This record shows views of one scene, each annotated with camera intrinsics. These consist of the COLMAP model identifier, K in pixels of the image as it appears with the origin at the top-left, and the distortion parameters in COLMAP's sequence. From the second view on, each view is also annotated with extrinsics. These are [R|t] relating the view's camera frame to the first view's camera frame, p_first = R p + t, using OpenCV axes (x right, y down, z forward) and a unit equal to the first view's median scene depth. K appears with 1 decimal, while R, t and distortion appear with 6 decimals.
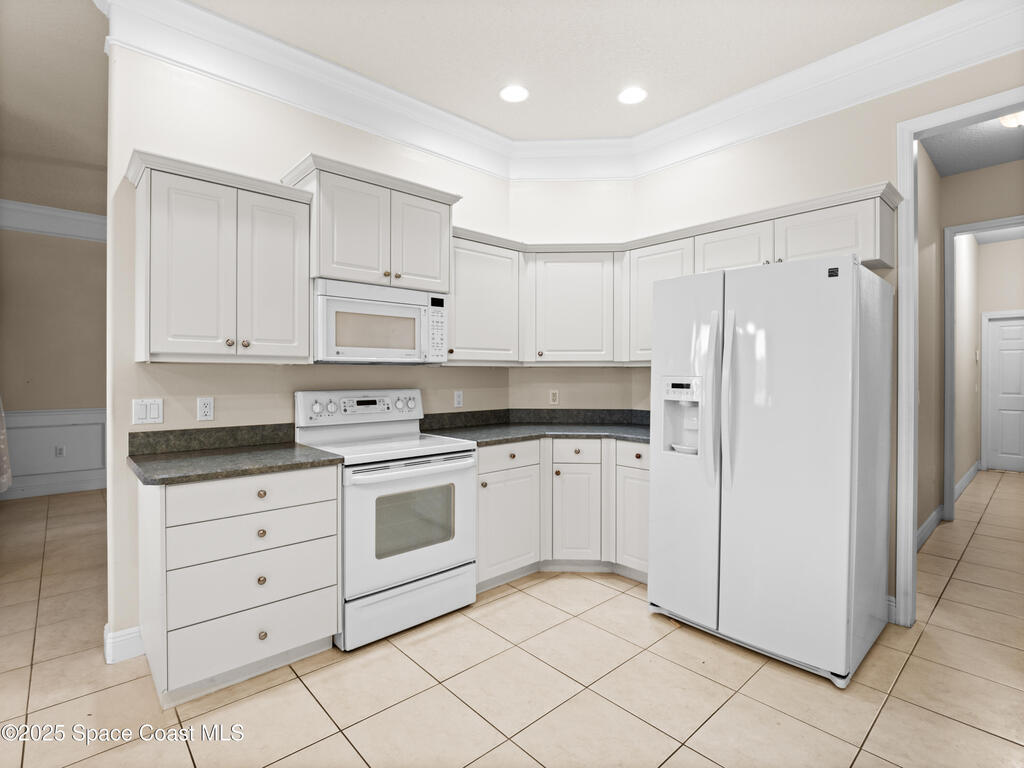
lens RADIAL K [[499.2, 0, 509.5], [0, 499.2, 375.7], [0, 0, 1]] dist [-0.008685, -0.005021]
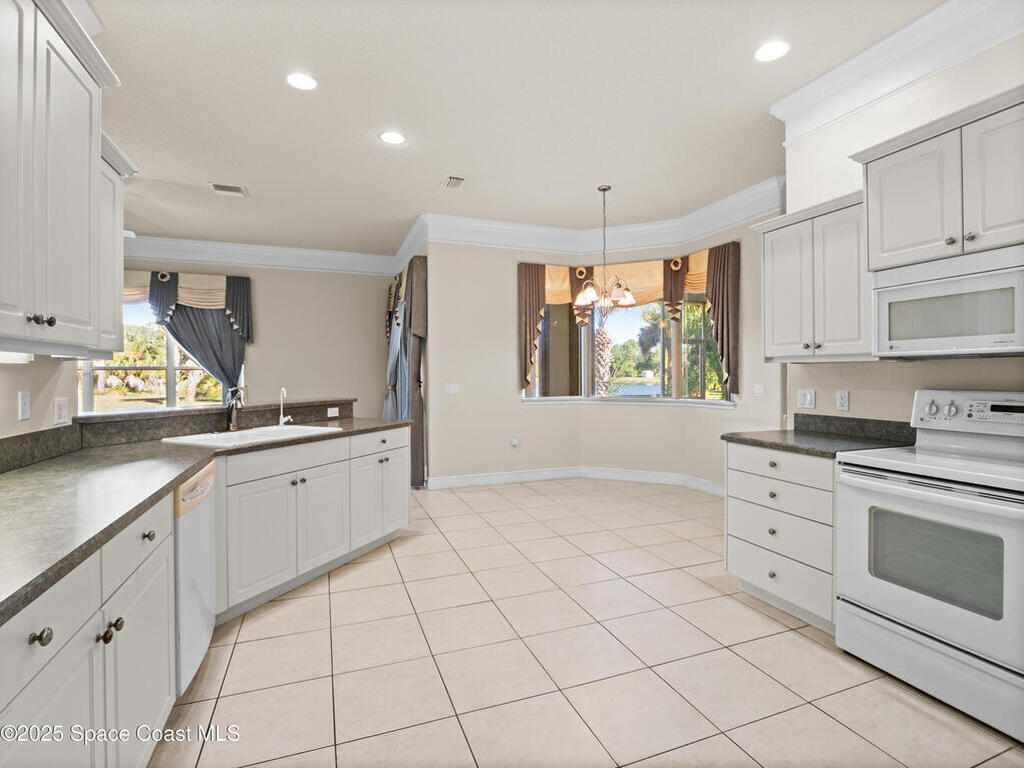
lens RADIAL K [[499.2, 0, 513.4], [0, 499.2, 379.6], [0, 0, 1]] dist [-0.008685, -0.005021]
pose [[-0.357882, 0.009479, -0.933719, 0.713474], [-0.000421, 0.999947, 0.010312, 0.004204], [0.933767, 0.004083, -0.357859, 0.633764]]
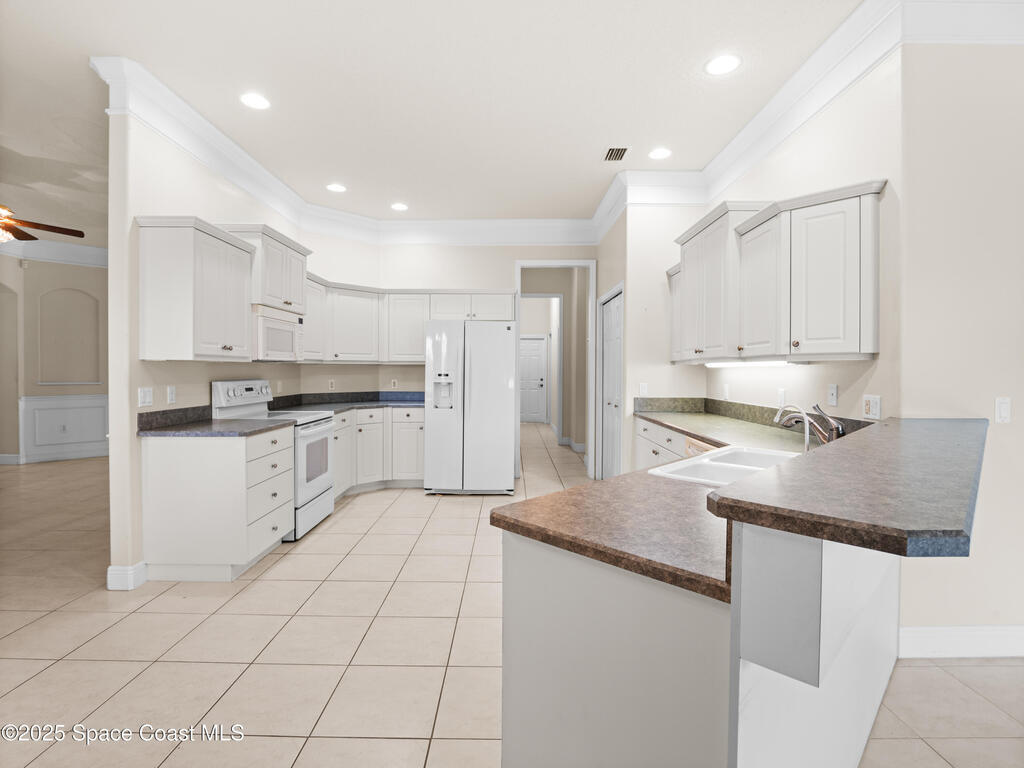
lens RADIAL K [[499.2, 0, 510.8], [0, 499.2, 374.4], [0, 0, 1]] dist [-0.008685, -0.005021]
pose [[0.671128, -0.006800, 0.741310, -0.905242], [0.000578, 0.999962, 0.008649, 0.000703], [-0.741341, -0.005376, 0.671107, -0.516985]]
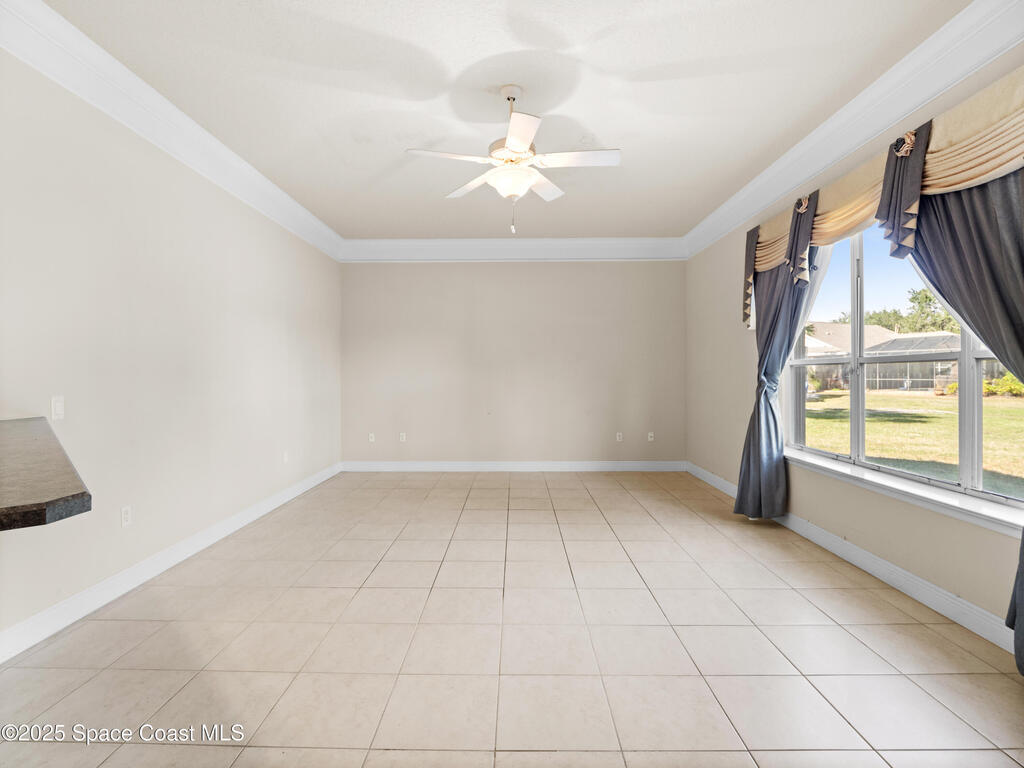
lens RADIAL K [[499.2, 0, 511.6], [0, 499.2, 375.1], [0, 0, 1]] dist [-0.008685, -0.005021]
pose [[-0.738927, 0.000924, 0.673785, -0.990726], [0.004983, 0.999979, 0.004093, 0.006906], [-0.673767, 0.006382, -0.738916, -0.467247]]
